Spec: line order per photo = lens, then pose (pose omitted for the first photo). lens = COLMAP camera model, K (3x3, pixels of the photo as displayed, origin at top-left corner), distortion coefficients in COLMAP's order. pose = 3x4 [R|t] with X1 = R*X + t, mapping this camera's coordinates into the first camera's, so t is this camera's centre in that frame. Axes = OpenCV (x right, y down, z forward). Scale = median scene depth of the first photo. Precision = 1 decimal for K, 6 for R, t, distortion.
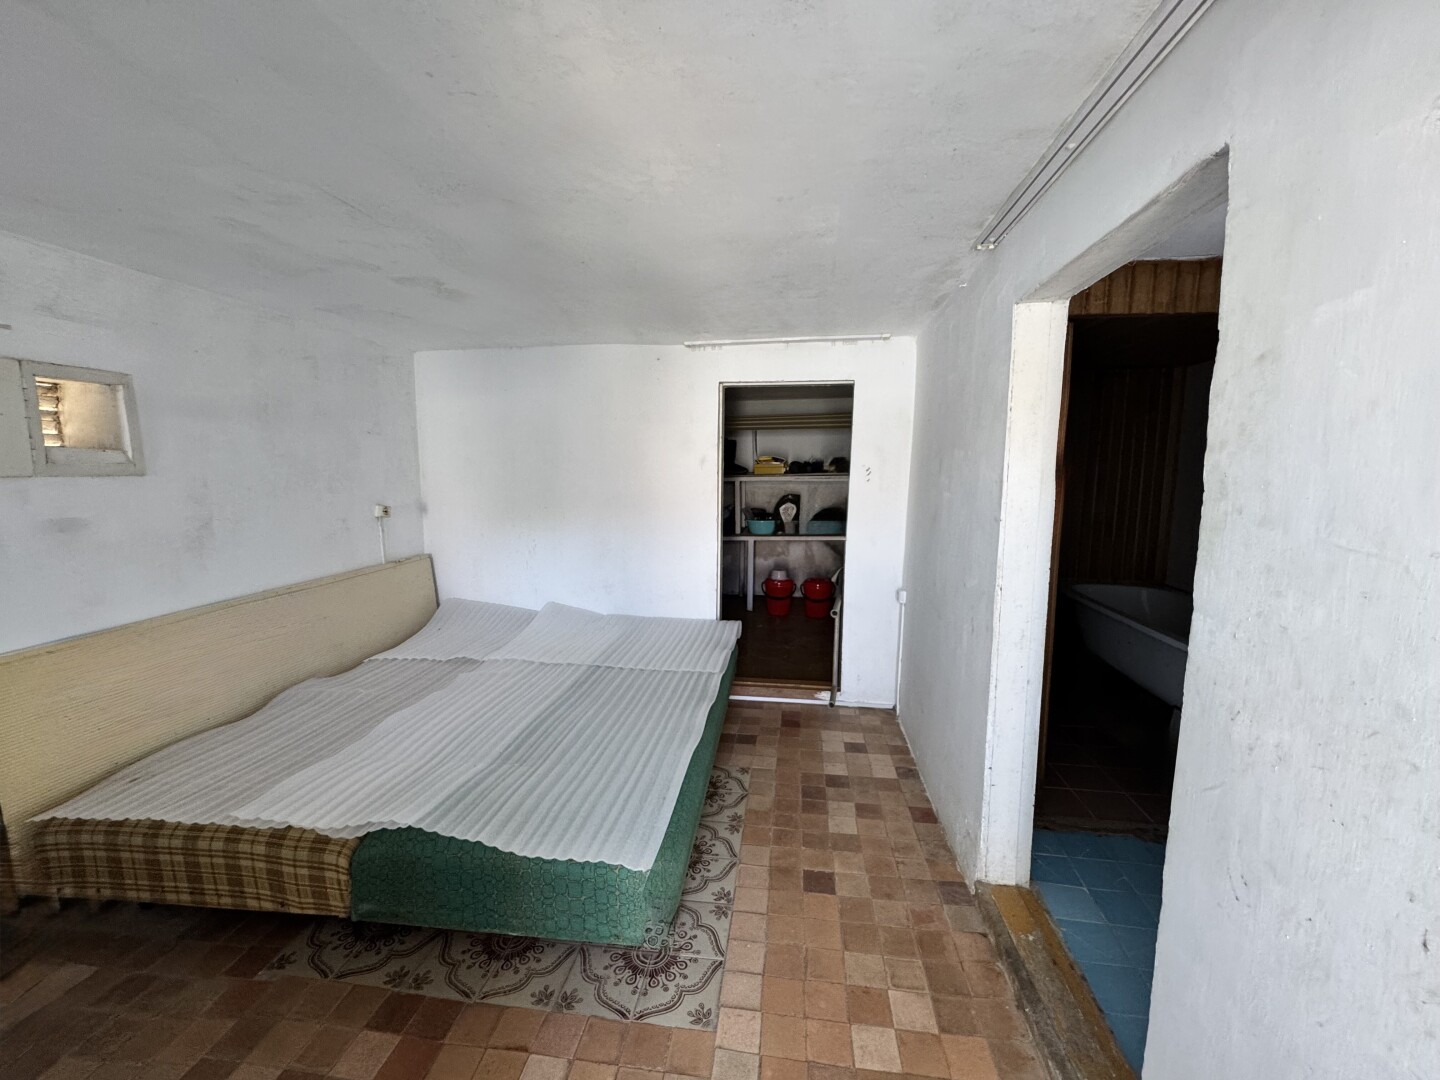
lens RADIAL K [[573.2, 0, 717.2], [0, 573.2, 538.0], [0, 0, 1]] dist [0.000549, -0.000004]
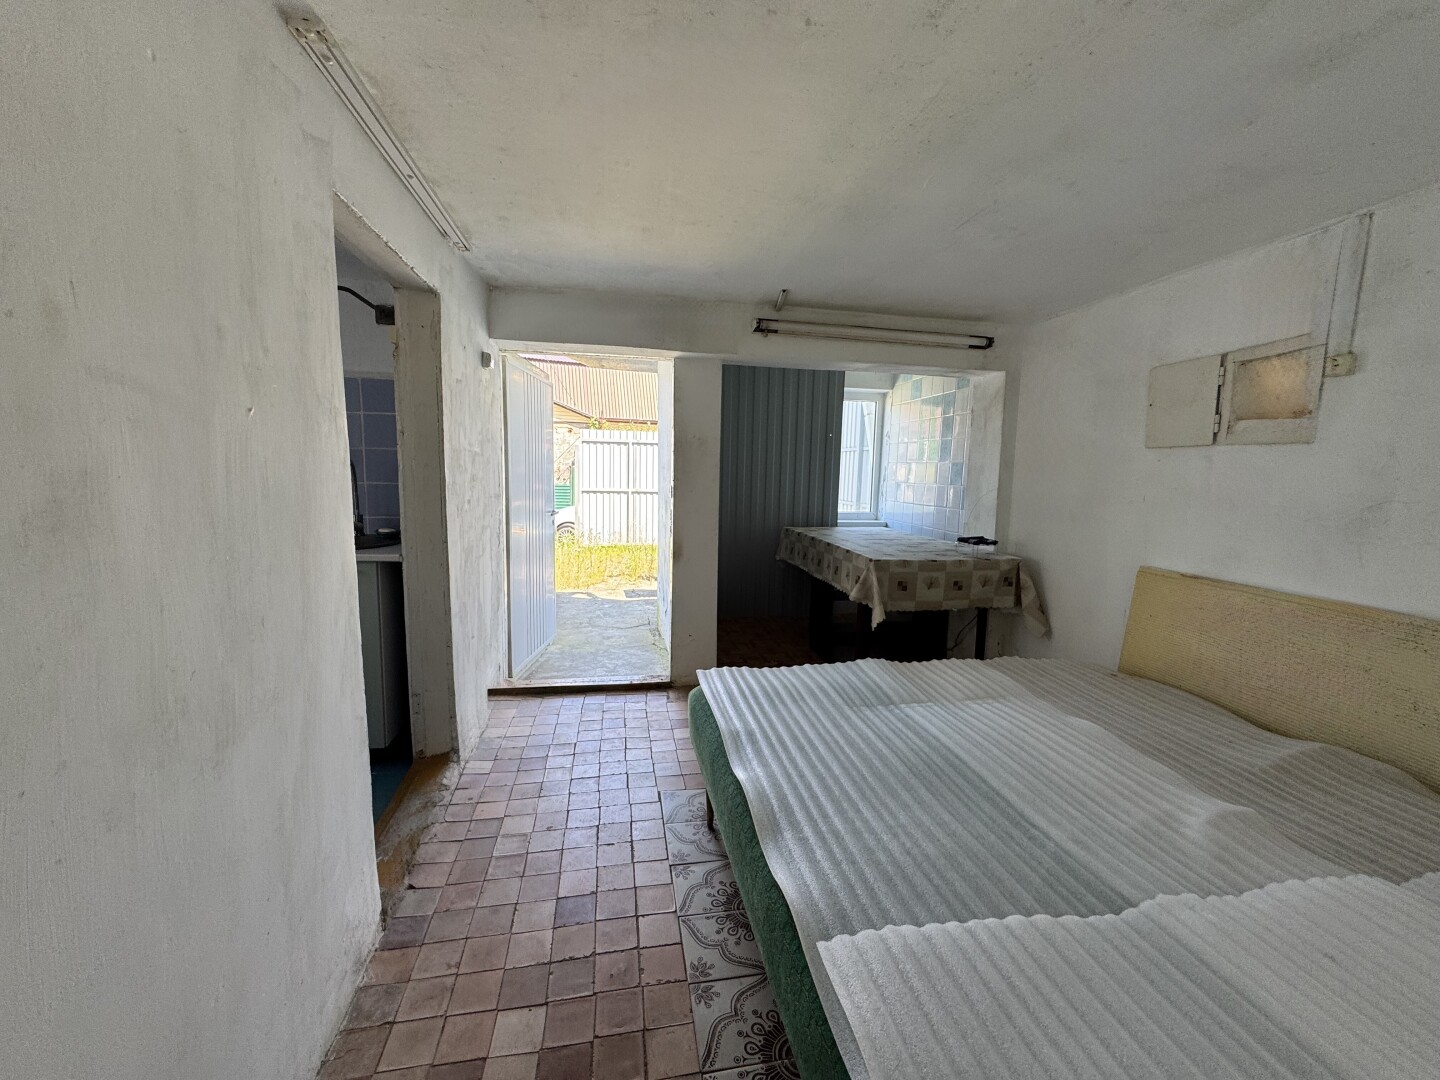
lens RADIAL K [[573.2, 0, 723.6], [0, 573.2, 536.9], [0, 0, 1]] dist [0.000549, -0.000004]
pose [[-0.946576, 0.027682, -0.321291, 0.204460], [-0.052684, 0.969649, 0.238759, -0.126549], [0.318149, 0.242930, -0.916388, 1.521243]]
